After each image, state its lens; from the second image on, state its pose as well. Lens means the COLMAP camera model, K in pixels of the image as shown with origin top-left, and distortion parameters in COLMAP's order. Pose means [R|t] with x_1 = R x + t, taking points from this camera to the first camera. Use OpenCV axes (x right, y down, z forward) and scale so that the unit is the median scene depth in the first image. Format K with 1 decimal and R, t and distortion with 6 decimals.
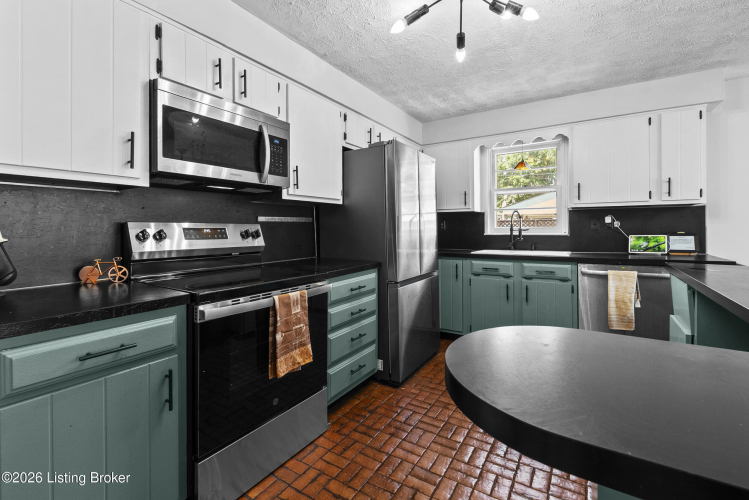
lens RADIAL K [[334.8, 0, 374.5], [0, 334.8, 225.9], [0, 0, 1]] dist [0.000865, 0.000047]
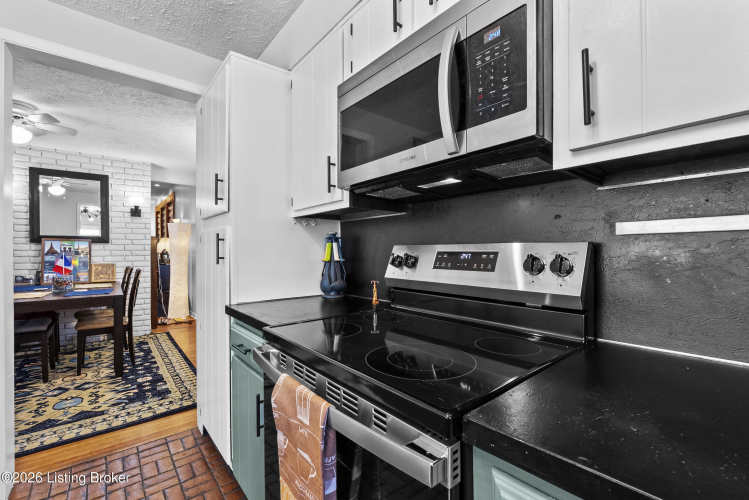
lens RADIAL K [[327.4, 0, 374.5], [0, 327.4, 250.0], [0, 0, 1]] dist [-0.002161, -0.000148]
pose [[-0.313058, -0.002078, -0.949732, 0.127251], [0.008221, 0.999954, -0.004898, 0.004797], [0.949698, -0.009341, -0.313027, 1.028296]]
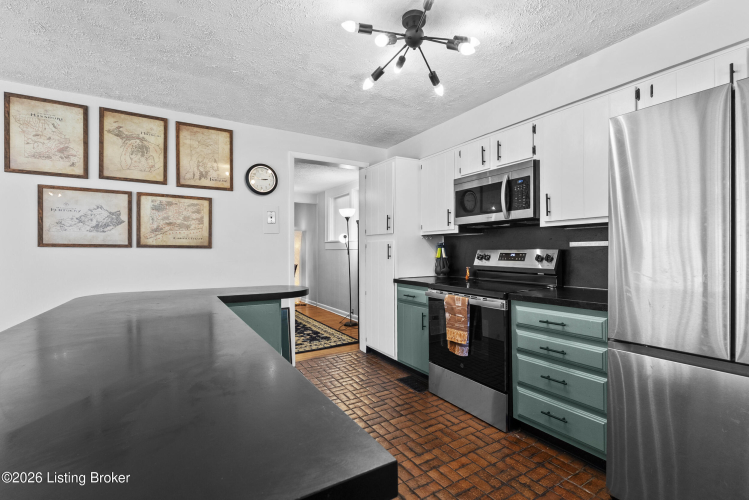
lens RADIAL K [[346.1, 0, 374.5], [0, 346.1, 250.0], [0, 0, 1]] dist [0.000538, 0.000035]
pose [[-0.443762, -0.000045, -0.896145, 1.097705], [0.010212, 0.999935, -0.005108, -0.004794], [0.896087, -0.011418, -0.443732, 1.126426]]
